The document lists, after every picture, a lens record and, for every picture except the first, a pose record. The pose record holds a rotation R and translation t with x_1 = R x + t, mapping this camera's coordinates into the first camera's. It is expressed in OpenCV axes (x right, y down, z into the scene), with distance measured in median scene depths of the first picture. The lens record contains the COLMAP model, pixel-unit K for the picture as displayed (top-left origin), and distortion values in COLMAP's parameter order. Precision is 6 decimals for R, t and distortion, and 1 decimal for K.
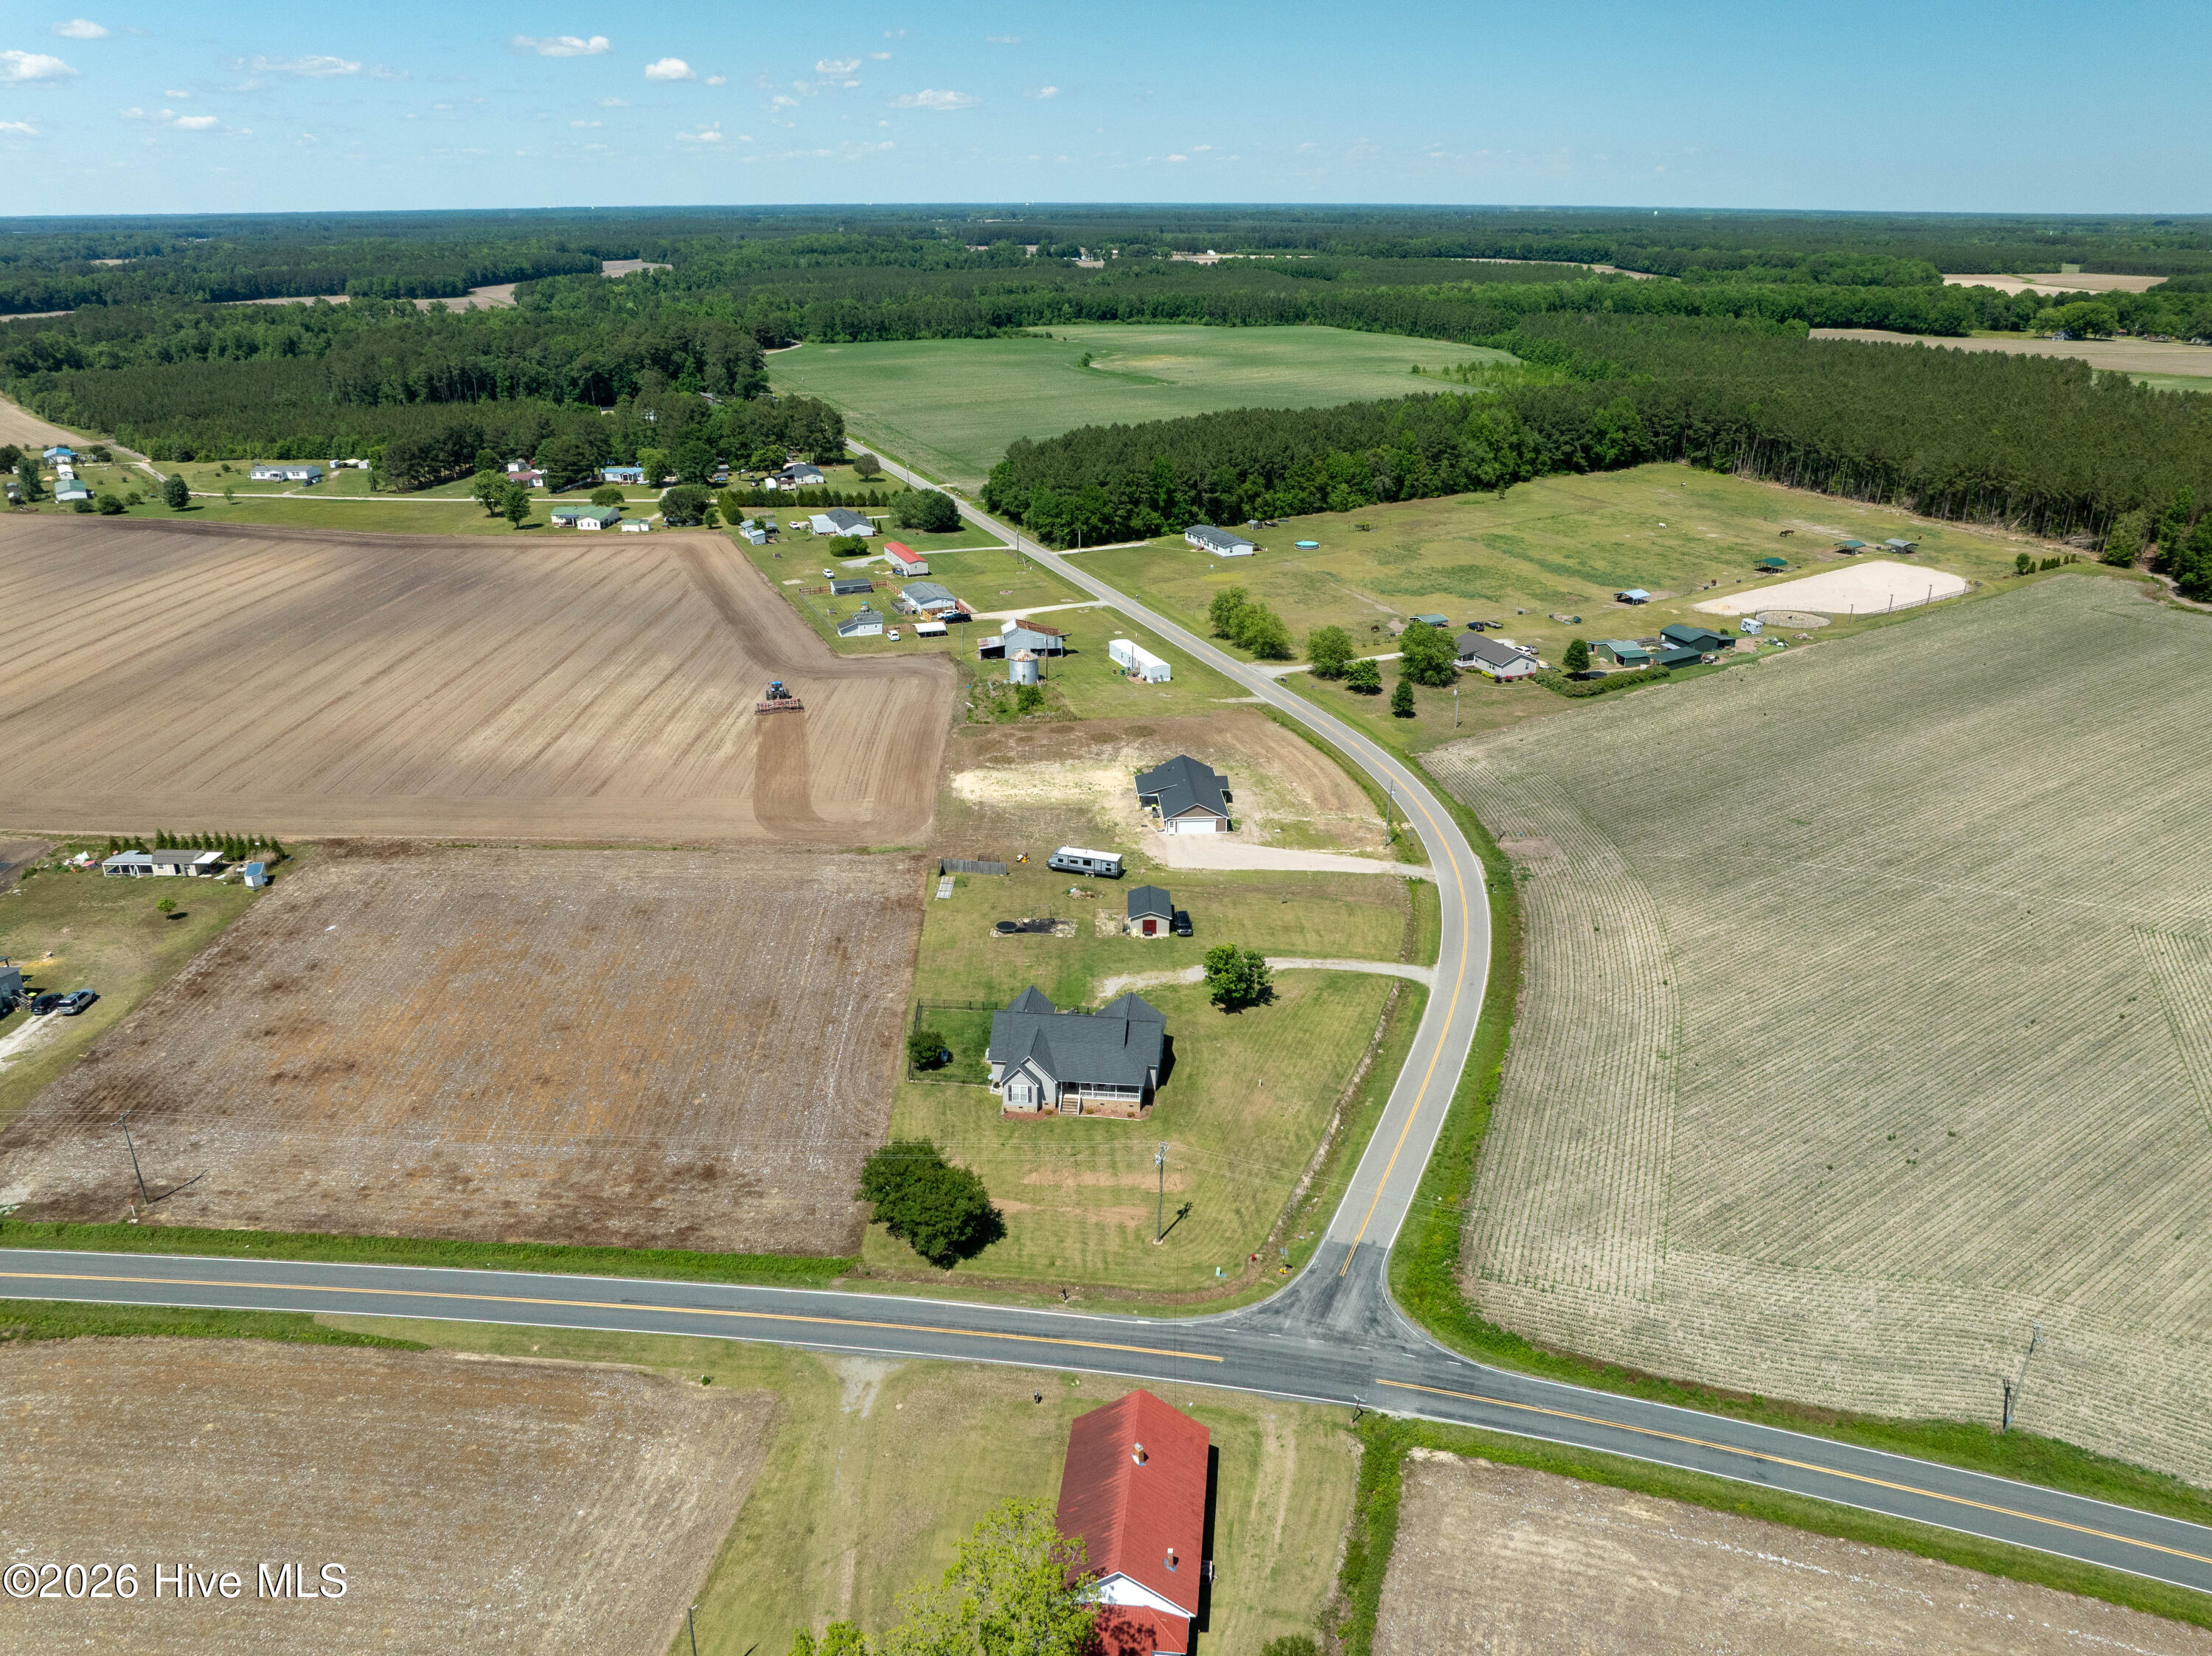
lens RADIAL K [[1556.1, 0, 1121.2], [0, 1556.1, 874.7], [0, 0, 1]] dist [-0.043832, 0.008997]
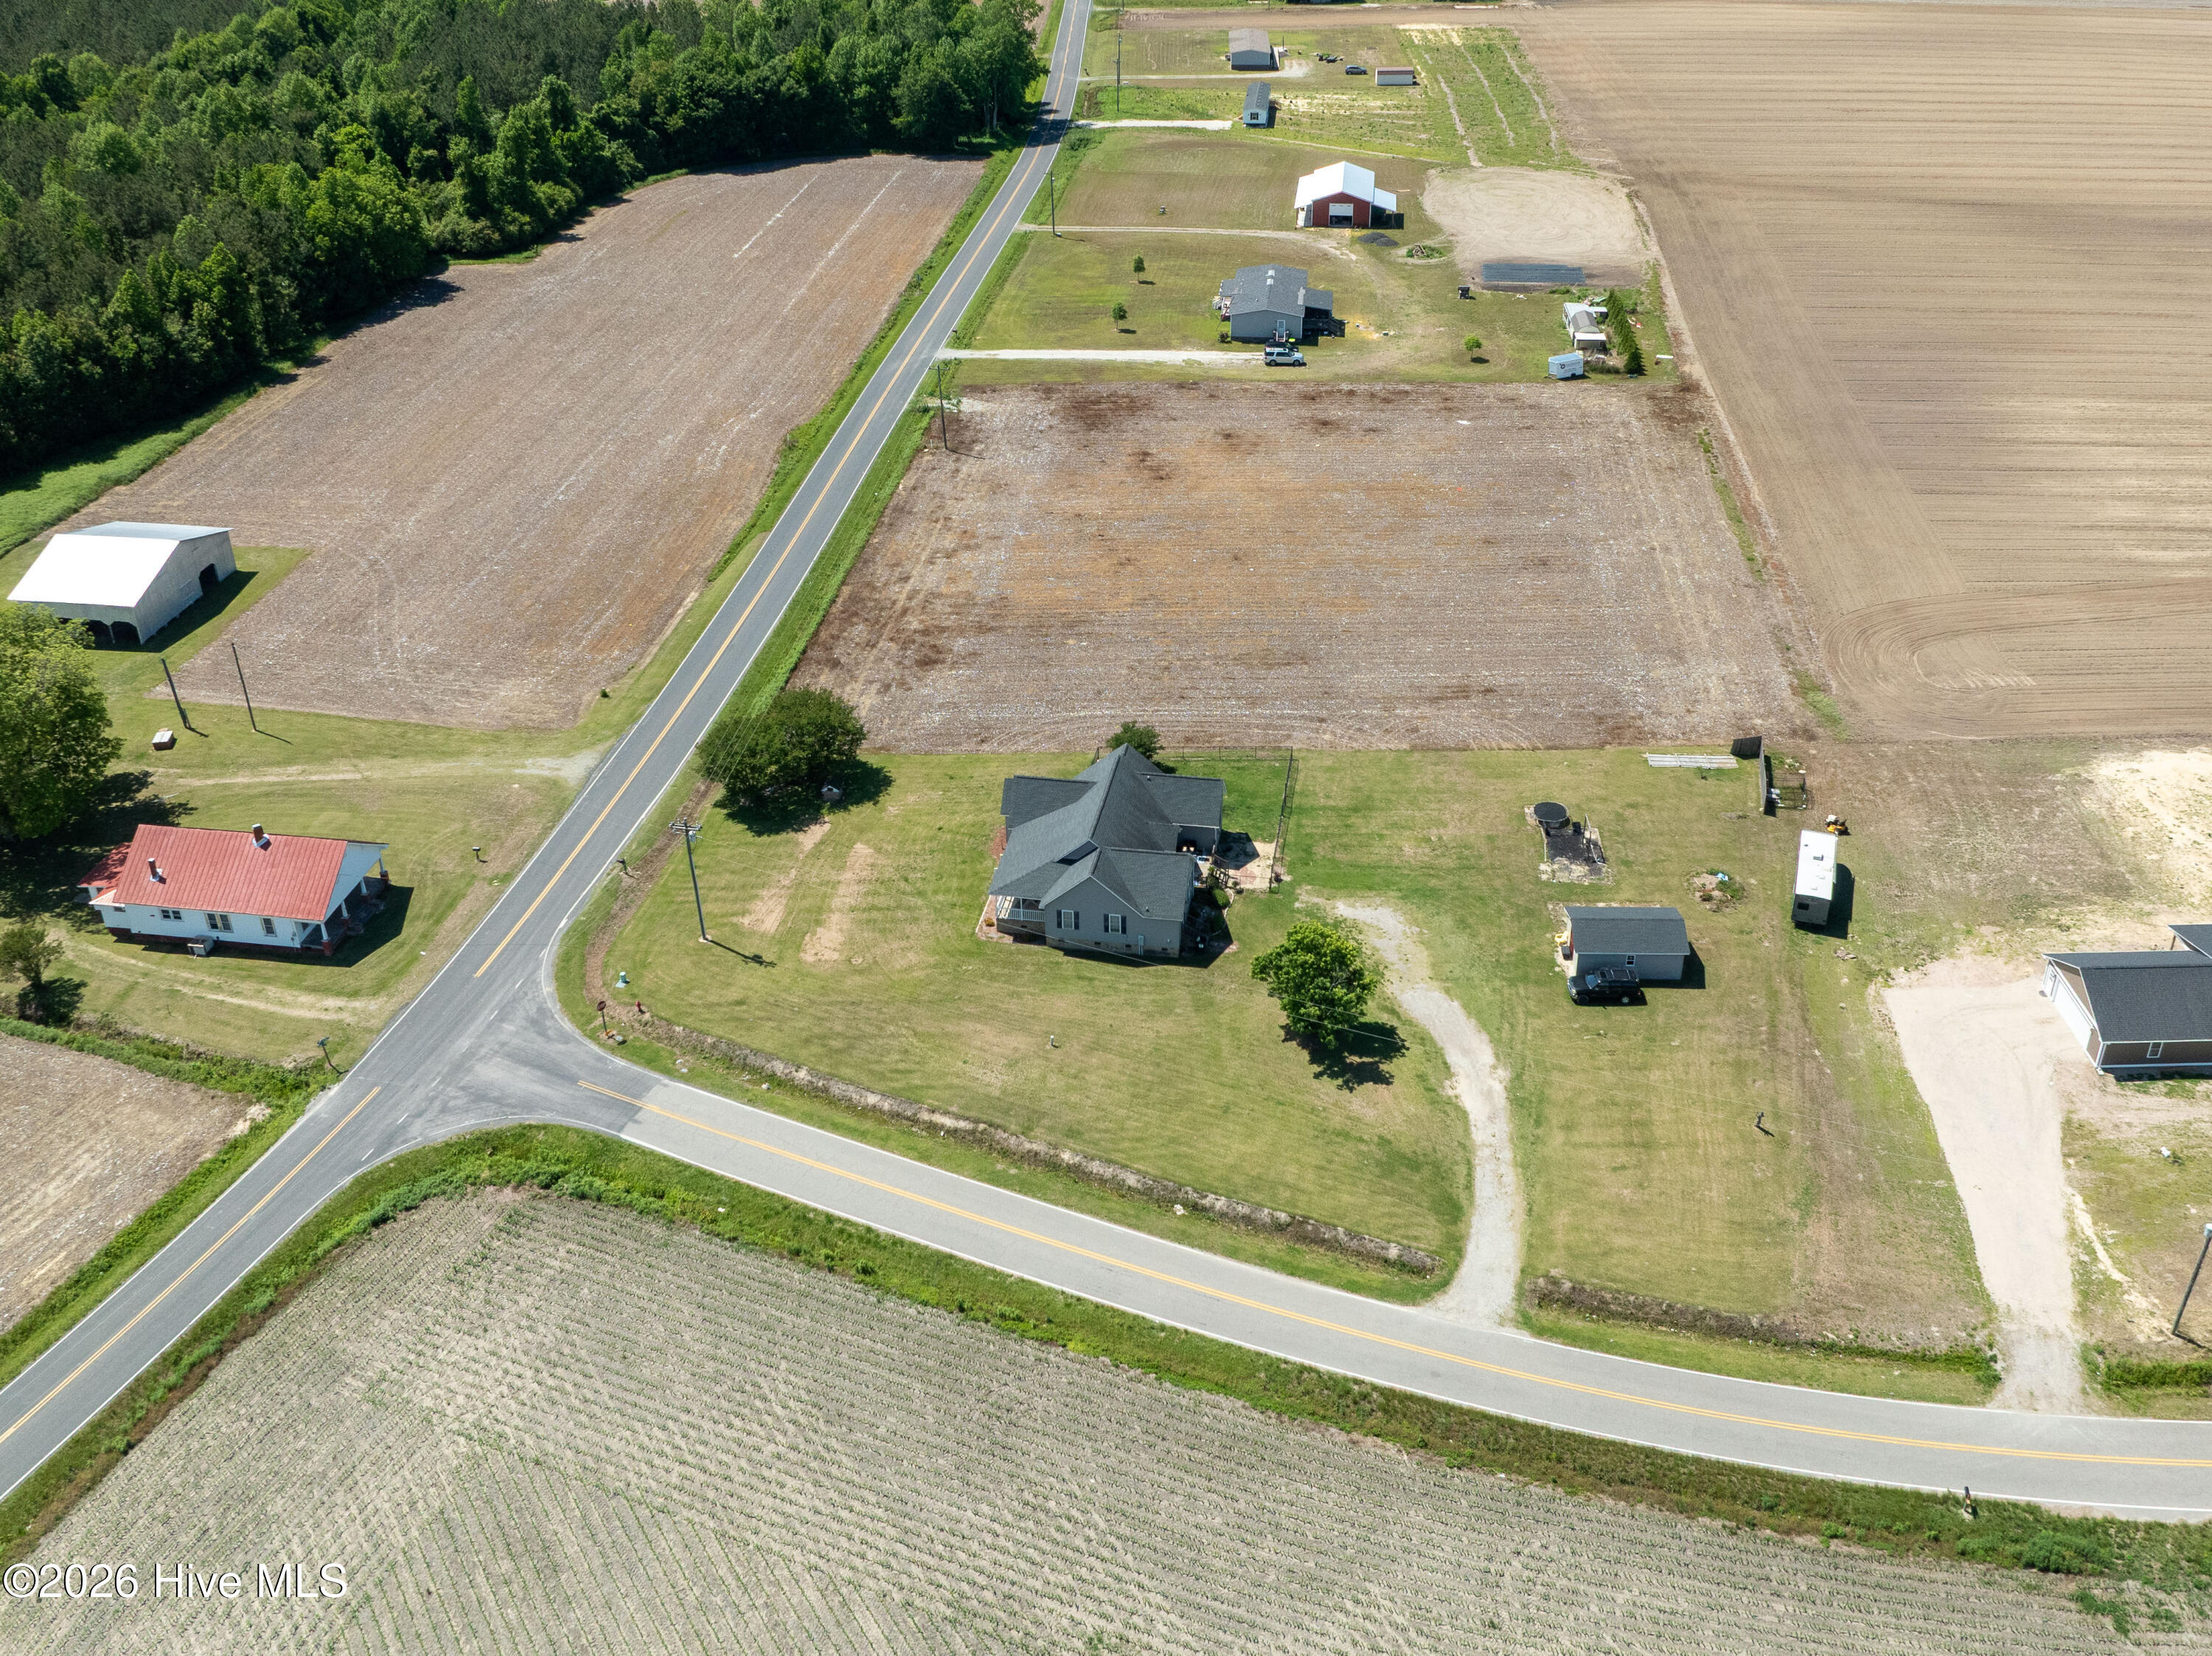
lens RADIAL K [[1999.5, 0, 1141.1], [0, 1999.5, 714.4], [0, 0, 1]] dist [-0.025493, -0.031030]
pose [[-0.048823, 0.487658, -0.871669, 0.602442], [-0.399486, 0.790331, 0.464529, -0.298994], [0.915438, 0.370899, 0.156226, 0.705085]]
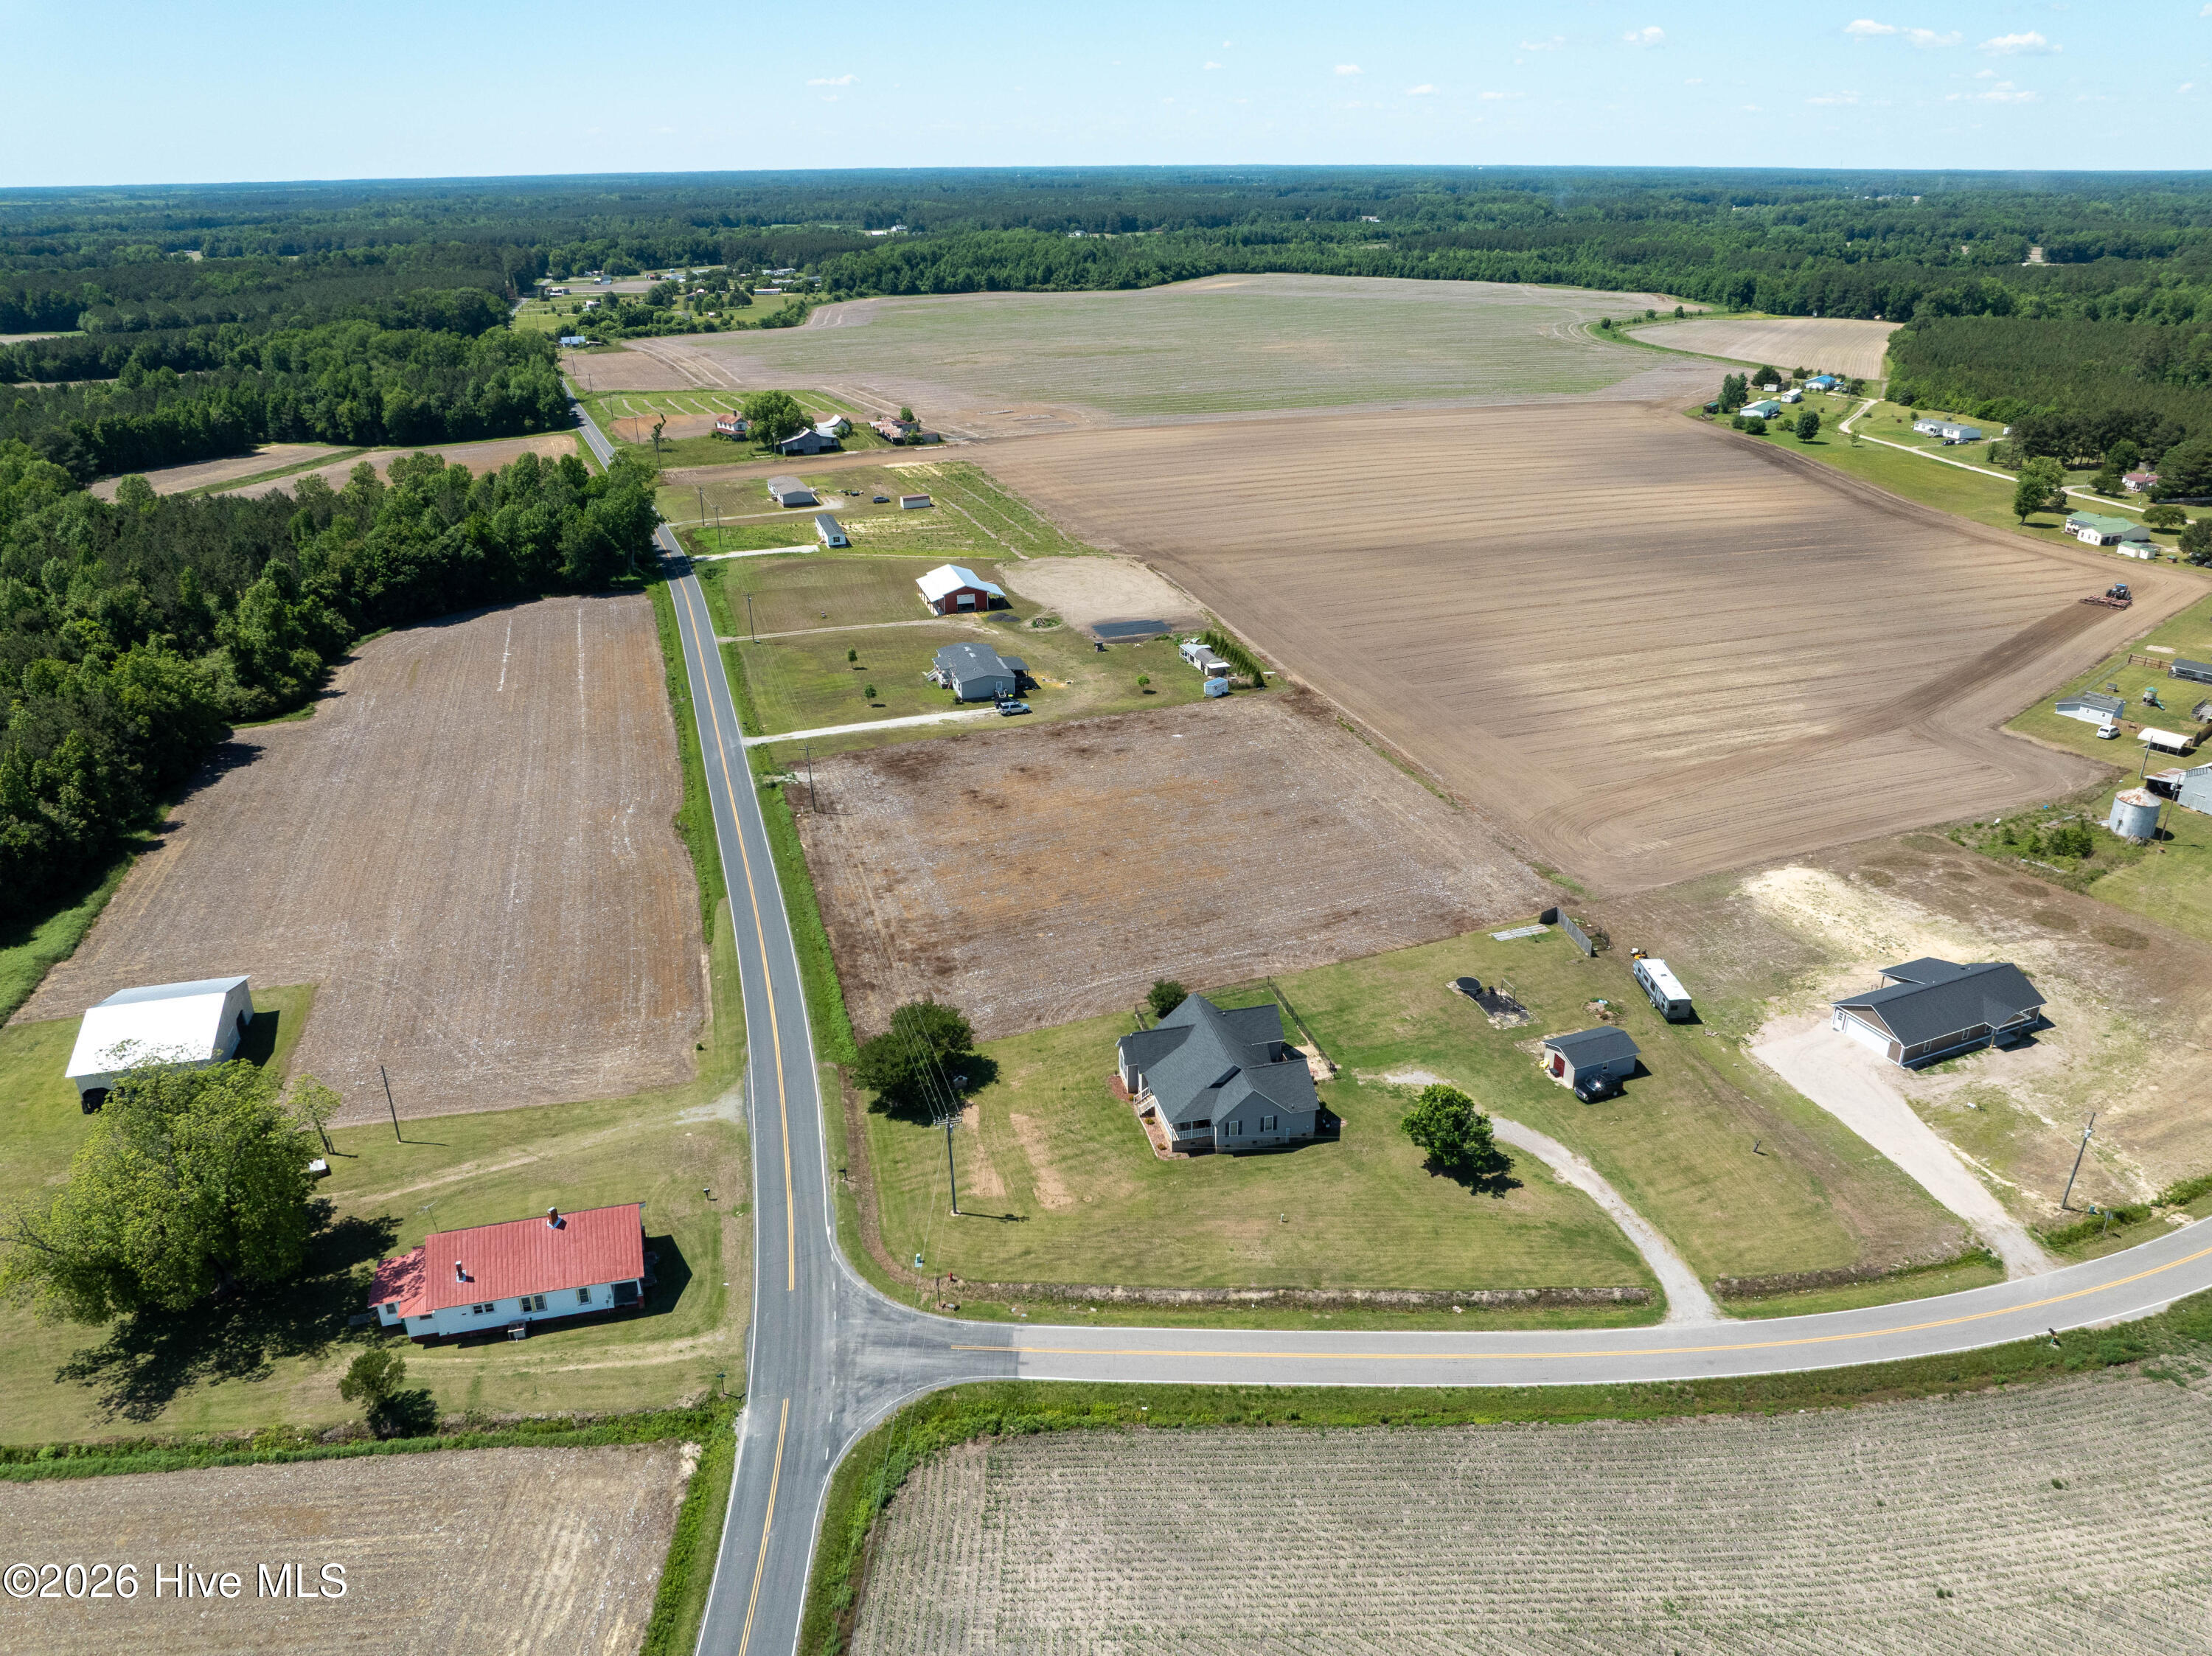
lens RADIAL K [[1556.1, 0, 1106.8], [0, 1556.1, 842.8], [0, 0, 1]] dist [-0.043832, 0.008997]
pose [[0.340092, 0.379138, -0.860576, 0.566887], [-0.372969, 0.894454, 0.246670, -0.173739], [0.863268, 0.237078, 0.445603, 0.417421]]
